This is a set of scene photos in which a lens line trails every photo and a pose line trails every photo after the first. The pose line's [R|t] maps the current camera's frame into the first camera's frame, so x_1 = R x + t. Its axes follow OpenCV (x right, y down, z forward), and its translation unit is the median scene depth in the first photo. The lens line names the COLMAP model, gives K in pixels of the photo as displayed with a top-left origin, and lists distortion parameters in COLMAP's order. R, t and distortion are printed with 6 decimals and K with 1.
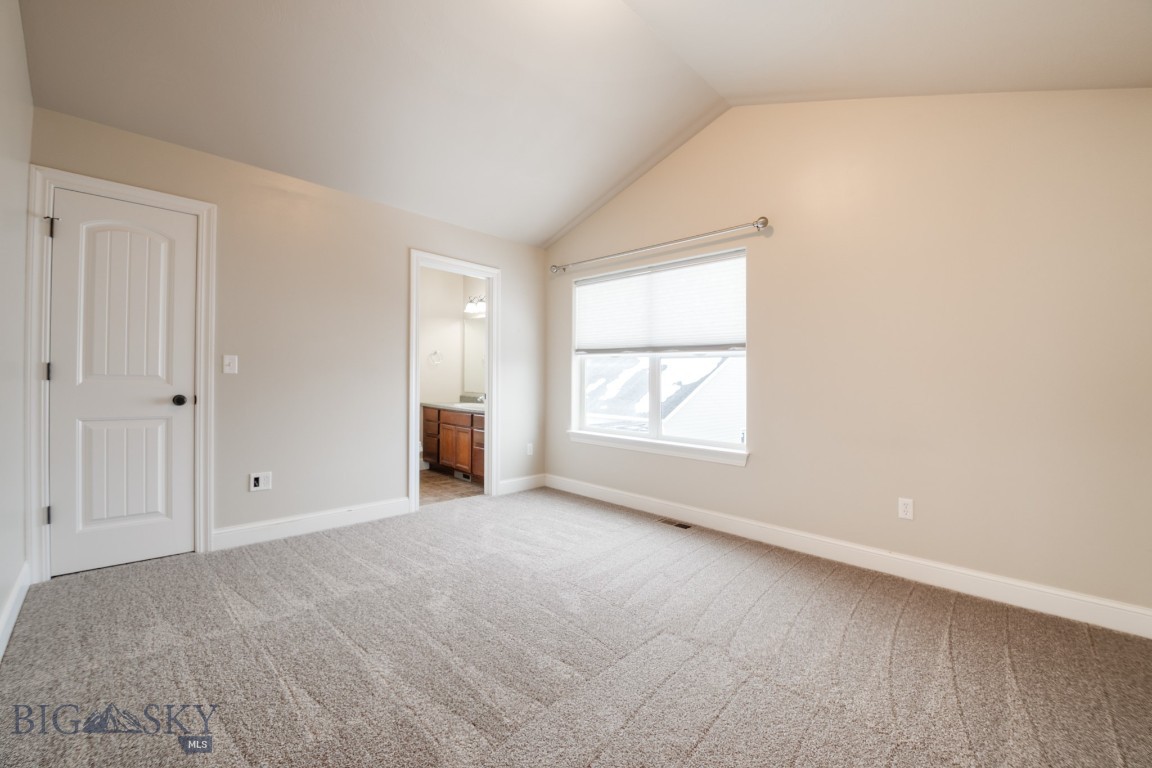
lens RADIAL K [[470.7, 0, 578.2], [0, 470.7, 373.4], [0, 0, 1]] dist [-0.001926, -0.007298]
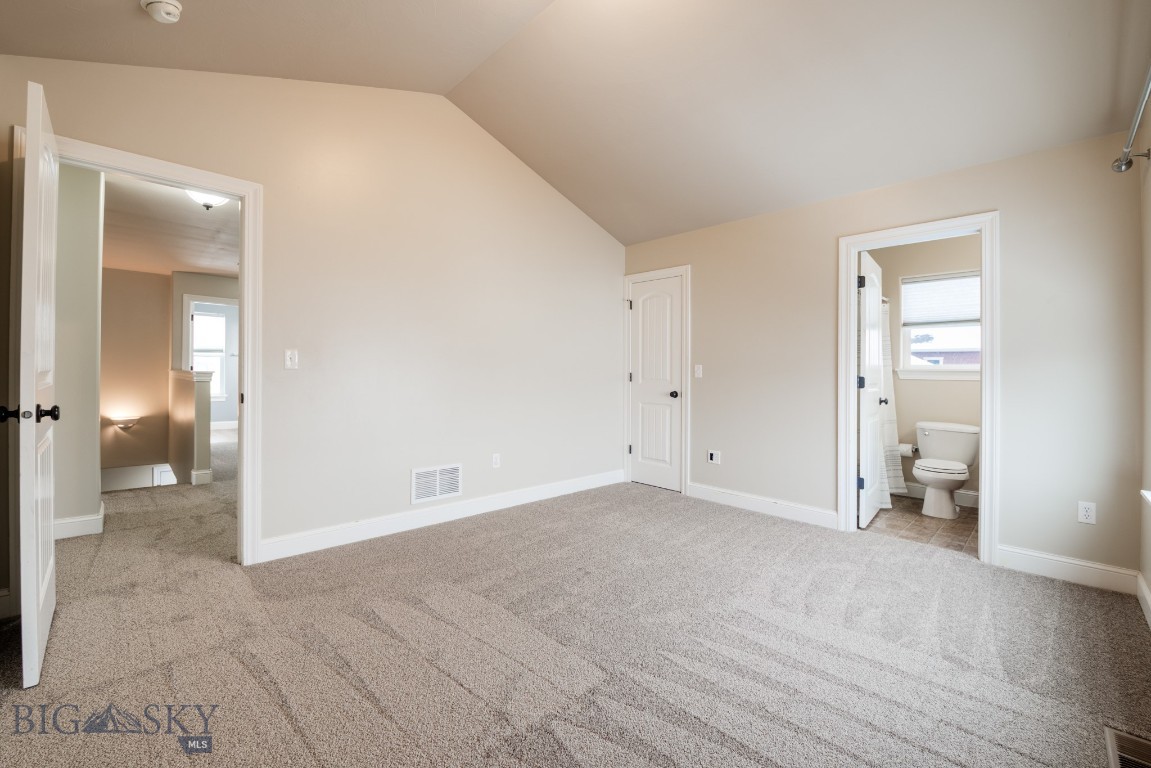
lens RADIAL K [[470.3, 0, 576.1], [0, 470.3, 381.5], [0, 0, 1]] dist [-0.001926, -0.007298]
pose [[-0.028052, -0.002670, -0.999603, 0.721610], [-0.000290, 0.999996, -0.002663, 0.016873], [0.999606, 0.000215, -0.028053, 0.670619]]
